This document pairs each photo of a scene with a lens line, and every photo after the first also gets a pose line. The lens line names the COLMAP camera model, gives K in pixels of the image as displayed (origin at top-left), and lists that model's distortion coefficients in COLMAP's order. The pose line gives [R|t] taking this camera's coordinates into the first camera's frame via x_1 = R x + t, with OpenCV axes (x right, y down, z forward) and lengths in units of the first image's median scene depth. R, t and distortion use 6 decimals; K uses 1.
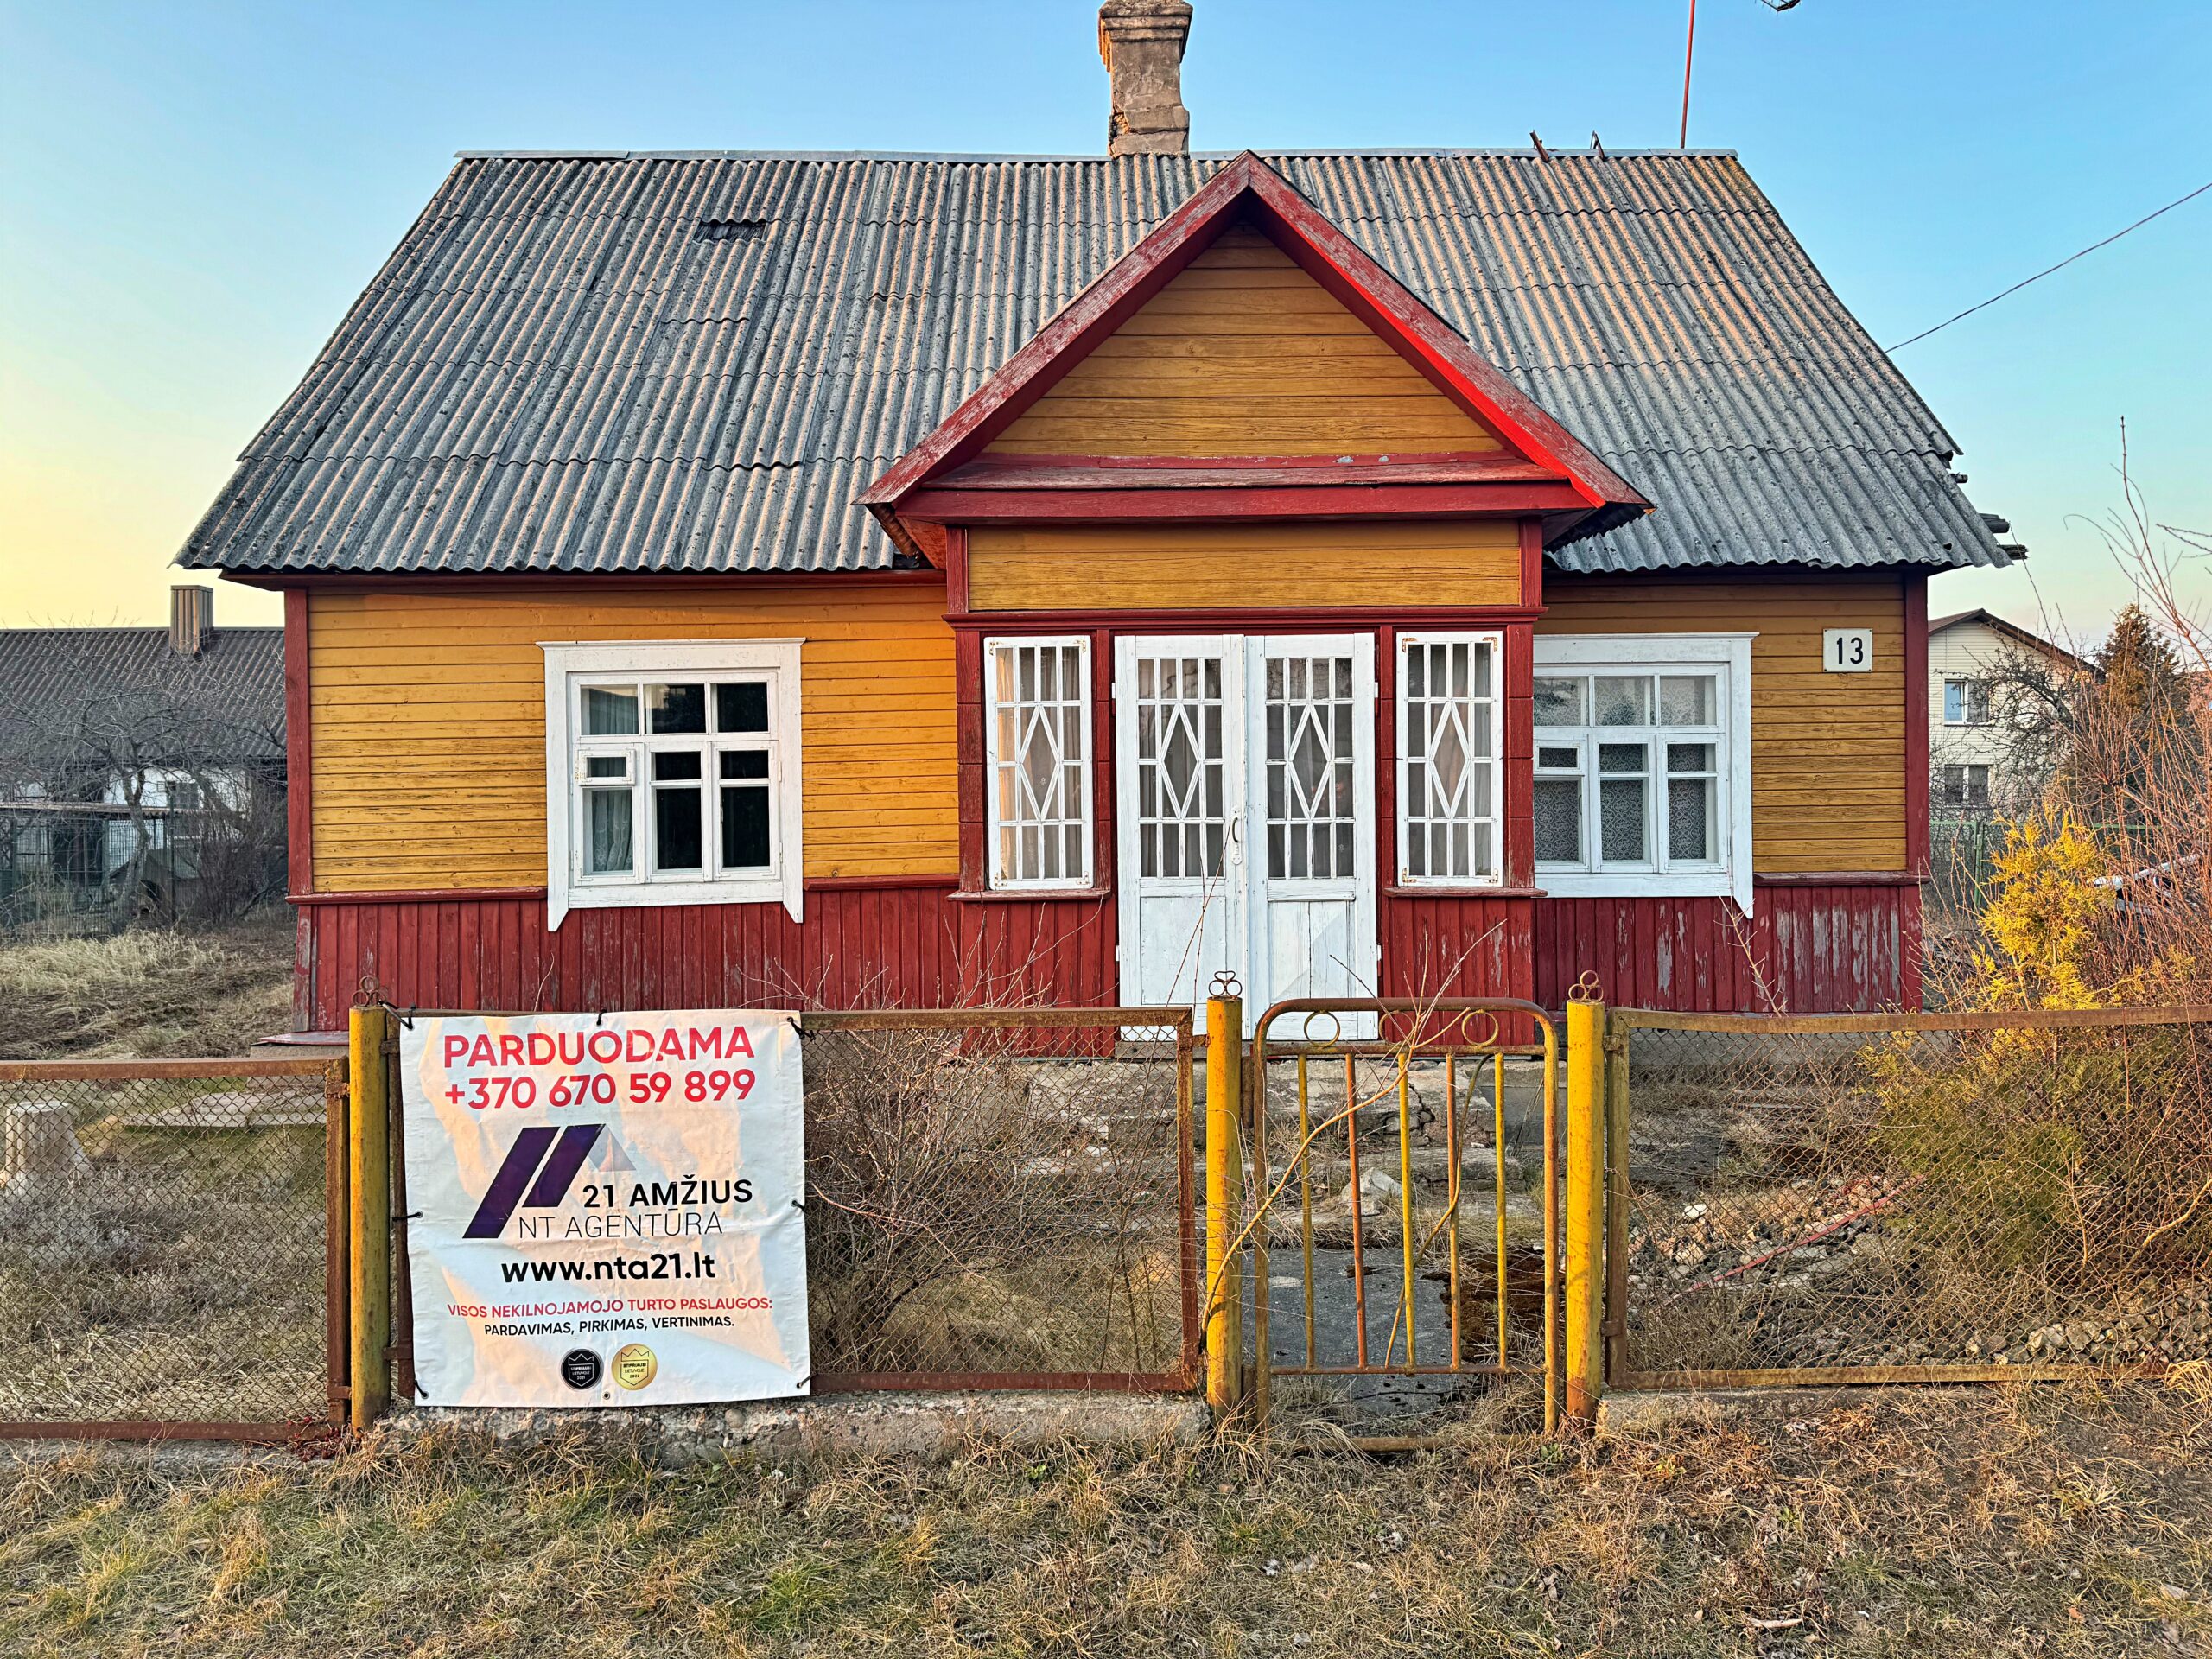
lens RADIAL K [[1527.3, 0, 1106.0], [0, 1527.3, 829.5], [0, 0, 1]] dist [0.140284, -0.205240]
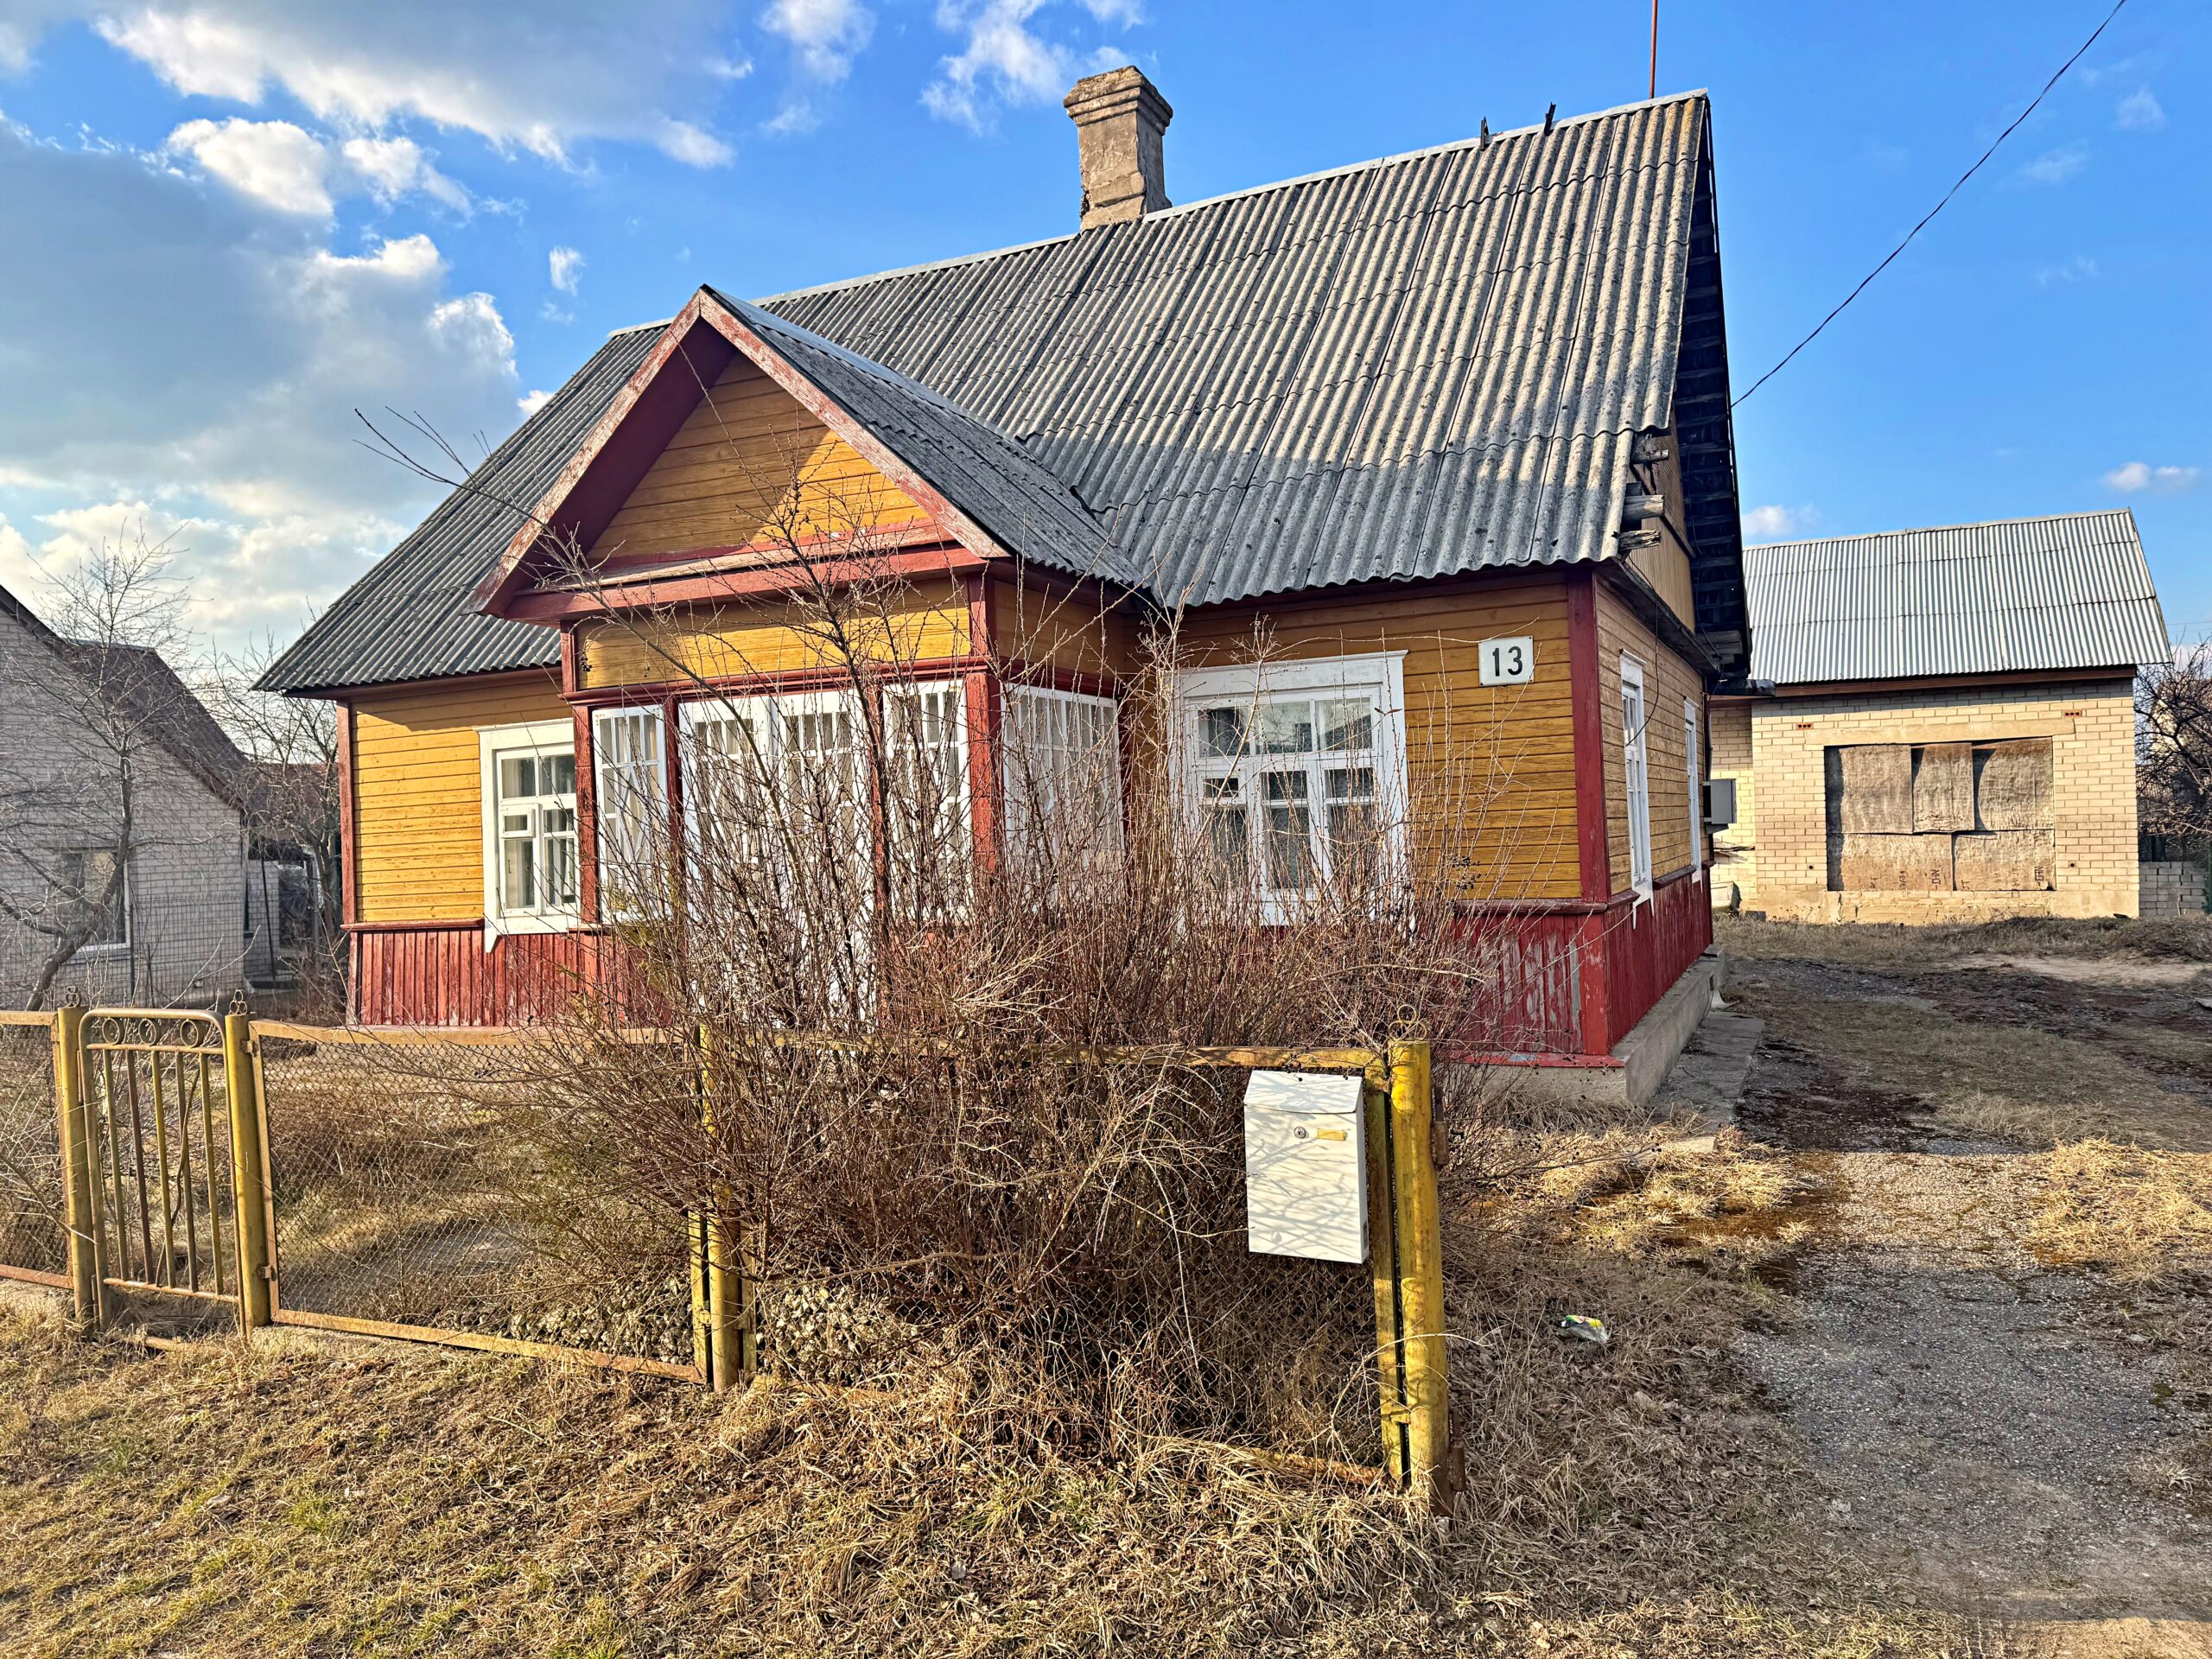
lens RADIAL K [[1536.6, 0, 1110.8], [0, 1536.6, 833.0], [0, 0, 1]] dist [0.136854, -0.196593]
pose [[0.897199, -0.024572, -0.440943, 0.681209], [0.018325, 0.999662, -0.018420, 0.000156], [0.441247, 0.008446, 0.897346, 0.068925]]
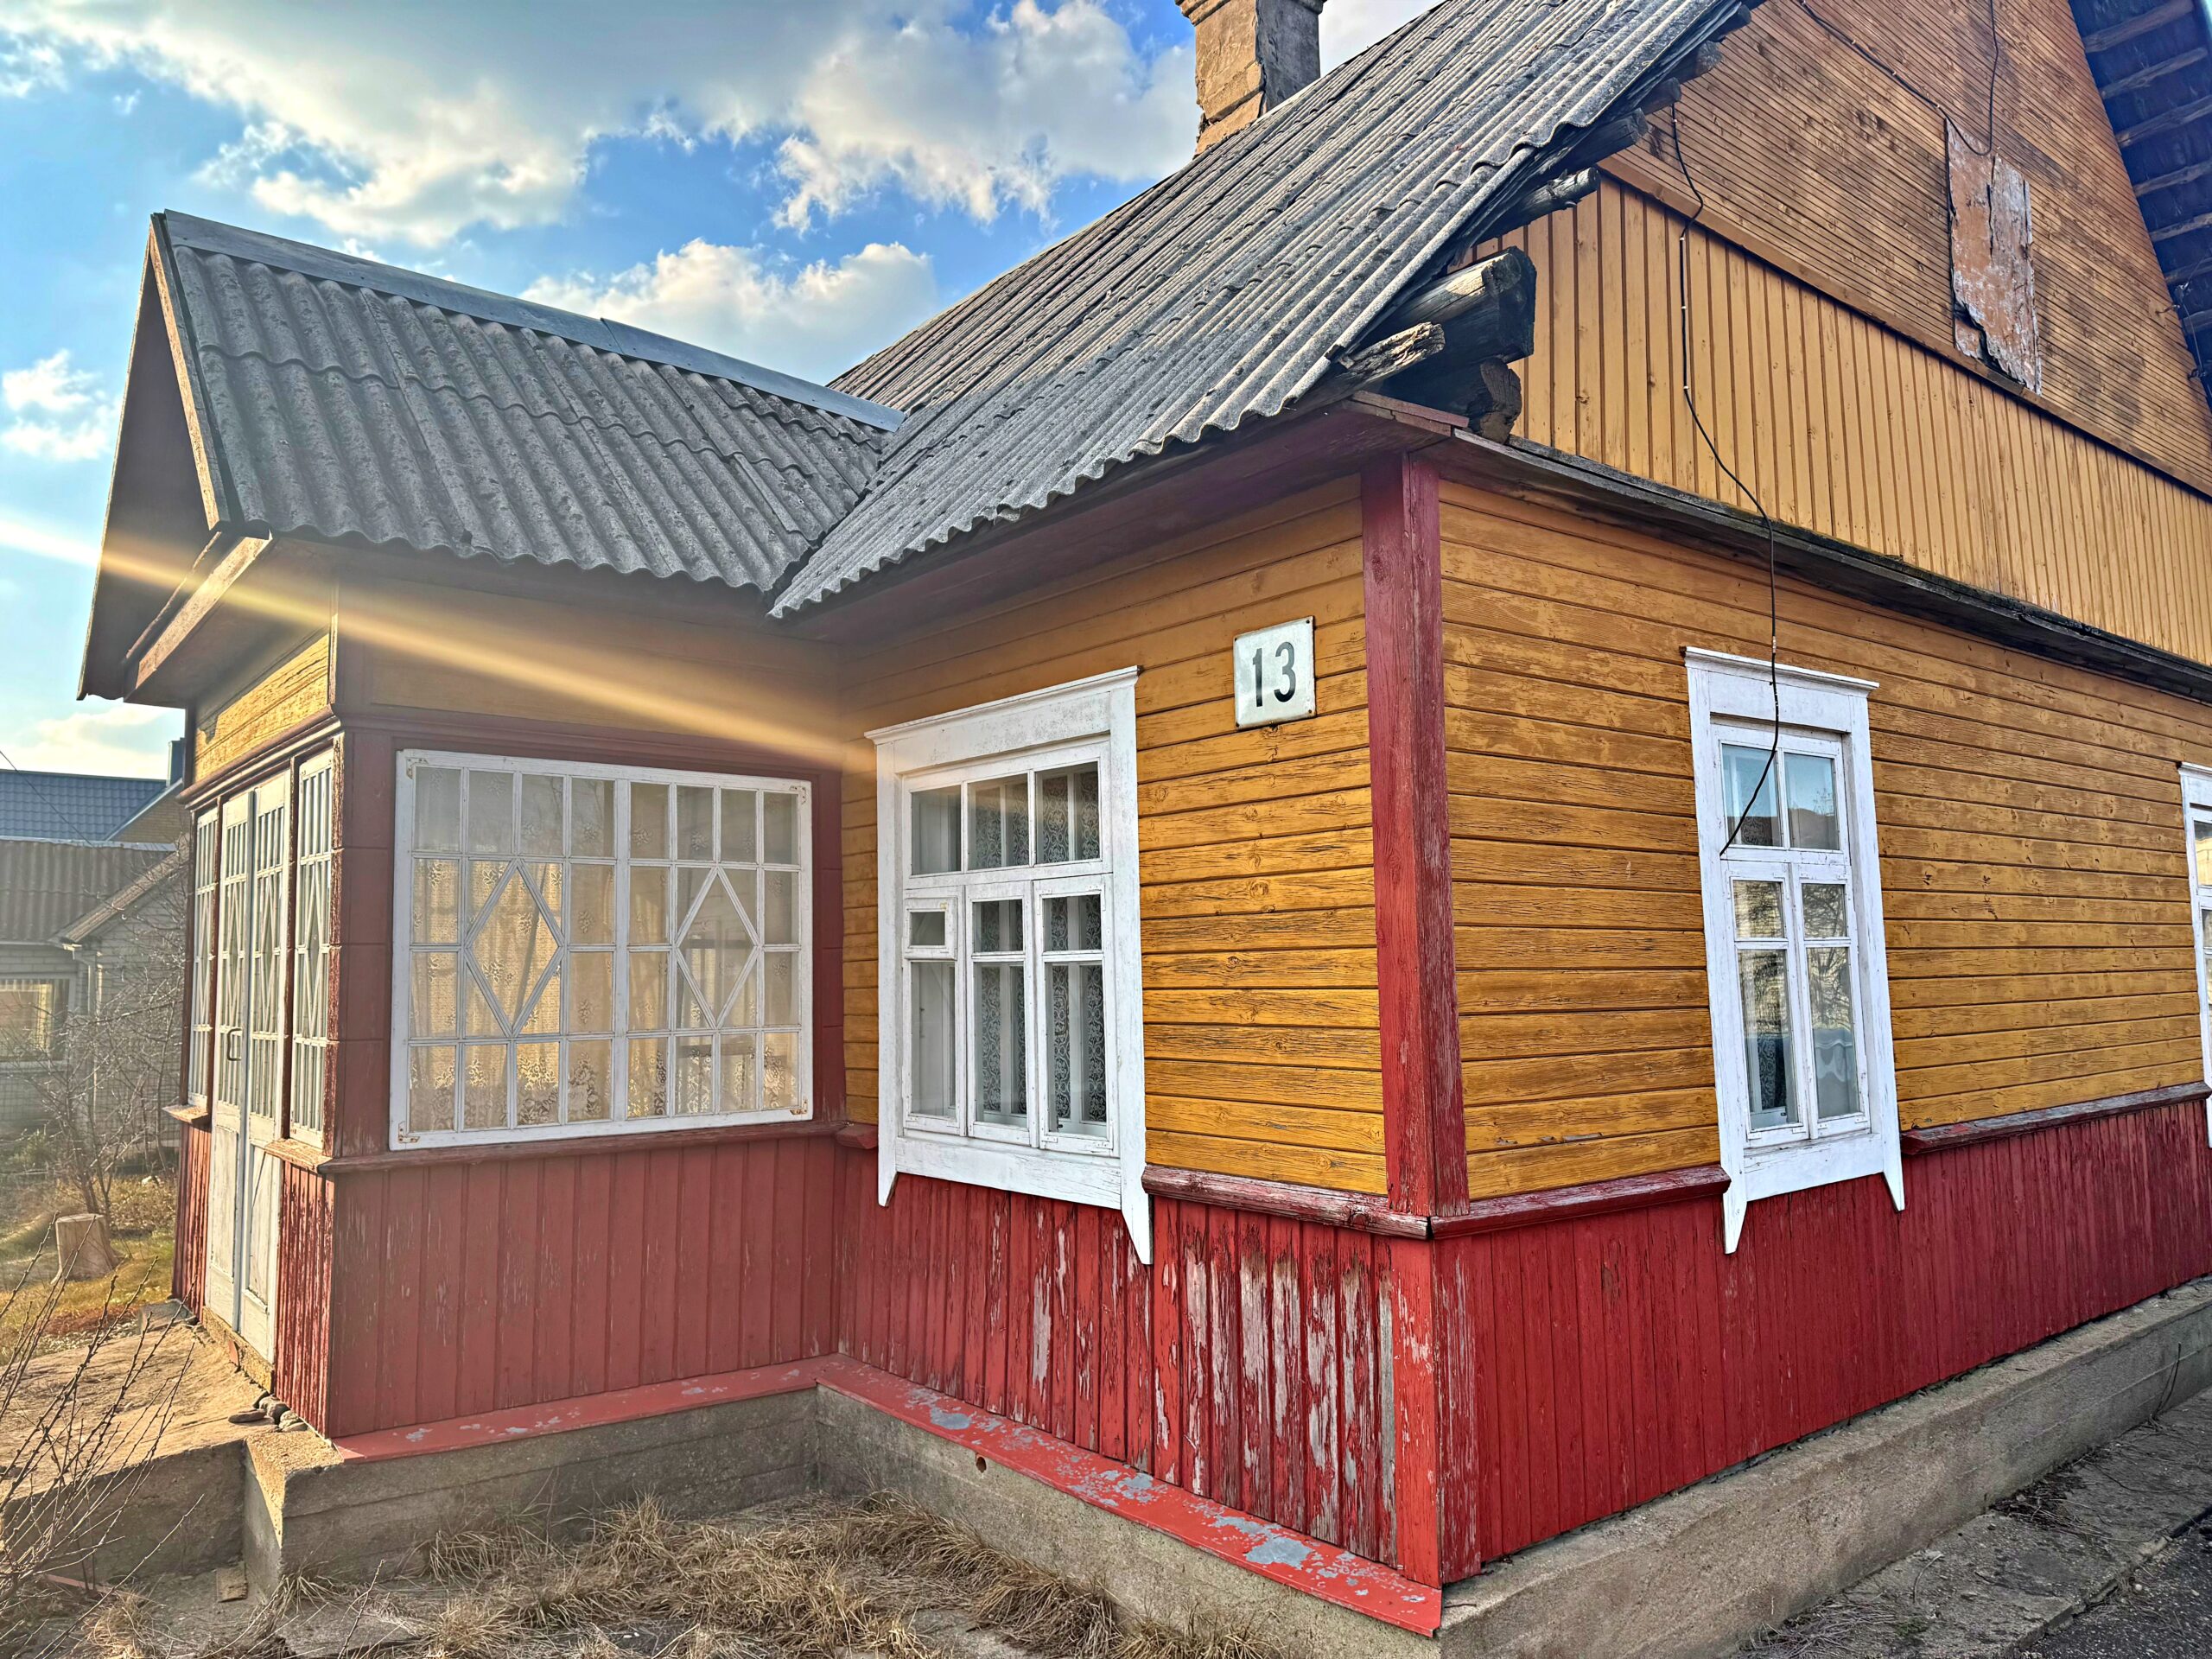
lens RADIAL K [[1527.3, 0, 1106.0], [0, 1527.3, 829.5], [0, 0, 1]] dist [0.140284, -0.205240]
pose [[0.613458, -0.071672, -0.786468, 0.799930], [-0.009640, 0.995119, -0.098206, -0.028295], [0.789668, 0.067827, 0.609773, 0.712456]]
